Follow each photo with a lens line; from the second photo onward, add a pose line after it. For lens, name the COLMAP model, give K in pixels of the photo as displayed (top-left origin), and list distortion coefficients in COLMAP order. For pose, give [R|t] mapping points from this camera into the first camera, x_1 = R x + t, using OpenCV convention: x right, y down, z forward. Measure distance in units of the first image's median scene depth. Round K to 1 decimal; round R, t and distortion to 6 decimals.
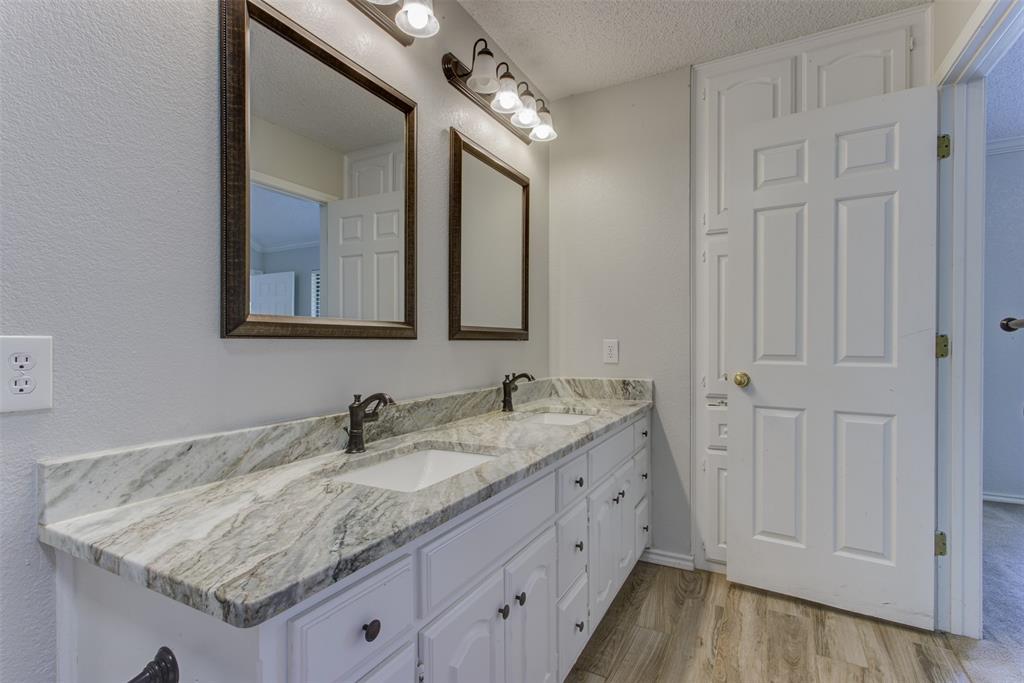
lens RADIAL K [[480.6, 0, 515.2], [0, 480.6, 342.7], [0, 0, 1]] dist [0.000257, 0.001715]
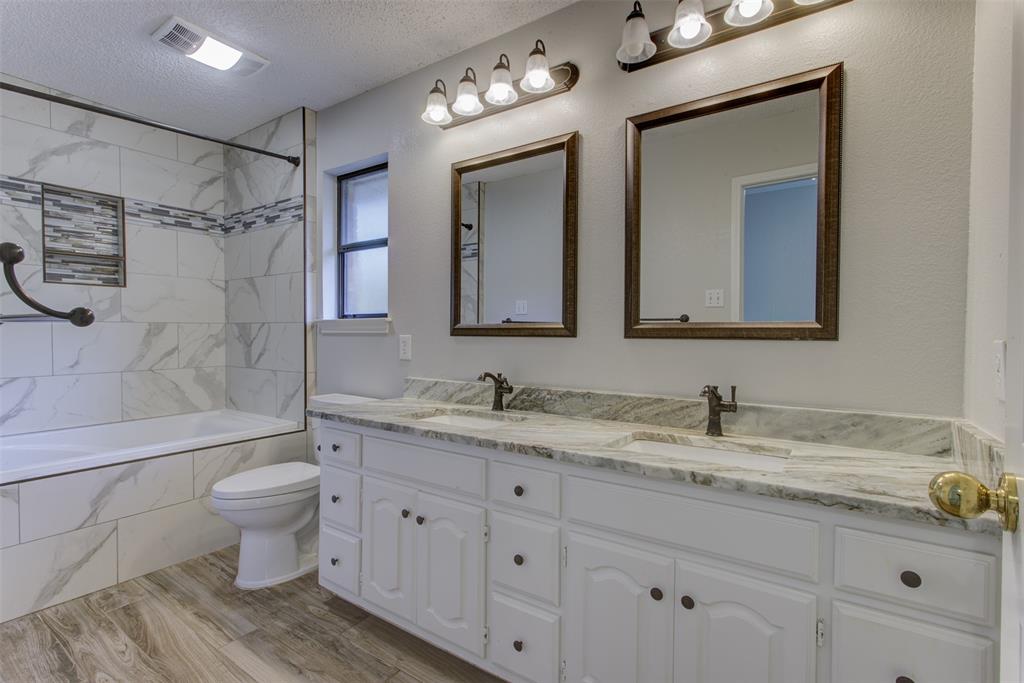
lens RADIAL K [[480.6, 0, 515.2], [0, 480.6, 342.7], [0, 0, 1]] dist [0.000257, 0.001715]
pose [[-0.115032, 0.012709, -0.993281, 1.010004], [-0.009466, 0.999859, 0.013890, -0.009490], [0.993317, 0.011000, -0.114895, 1.048200]]
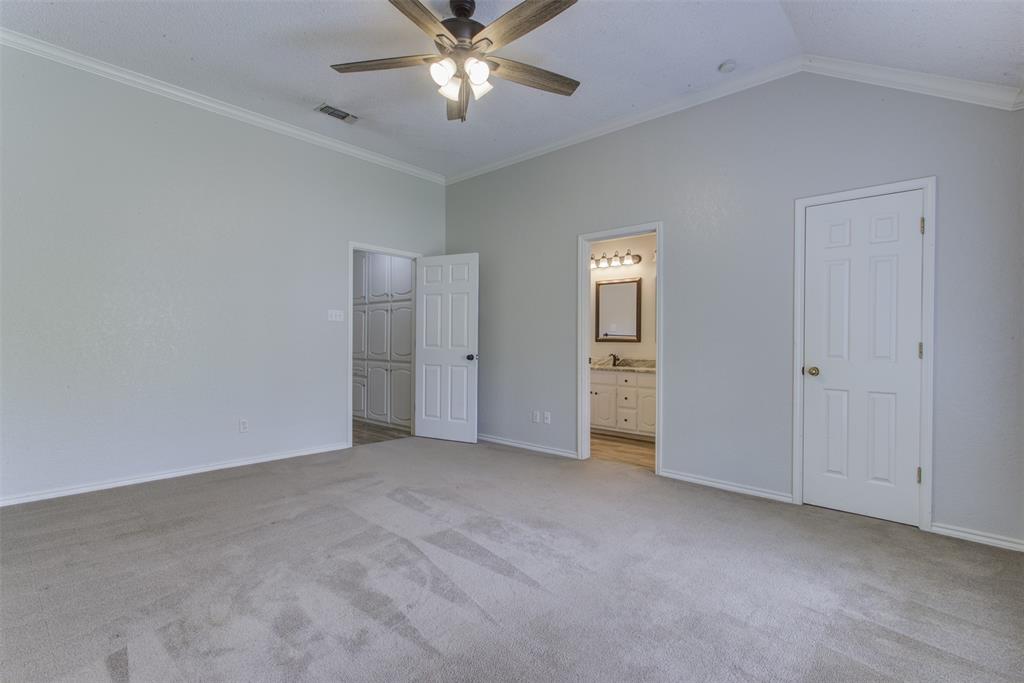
lens RADIAL K [[480.6, 0, 515.2], [0, 480.6, 342.7], [0, 0, 1]] dist [0.000257, 0.001715]
pose [[-0.244780, 0.000186, -0.969579, 3.749530], [-0.008584, 0.999960, 0.002358, -0.005314], [0.969541, 0.008900, -0.244769, 1.029075]]
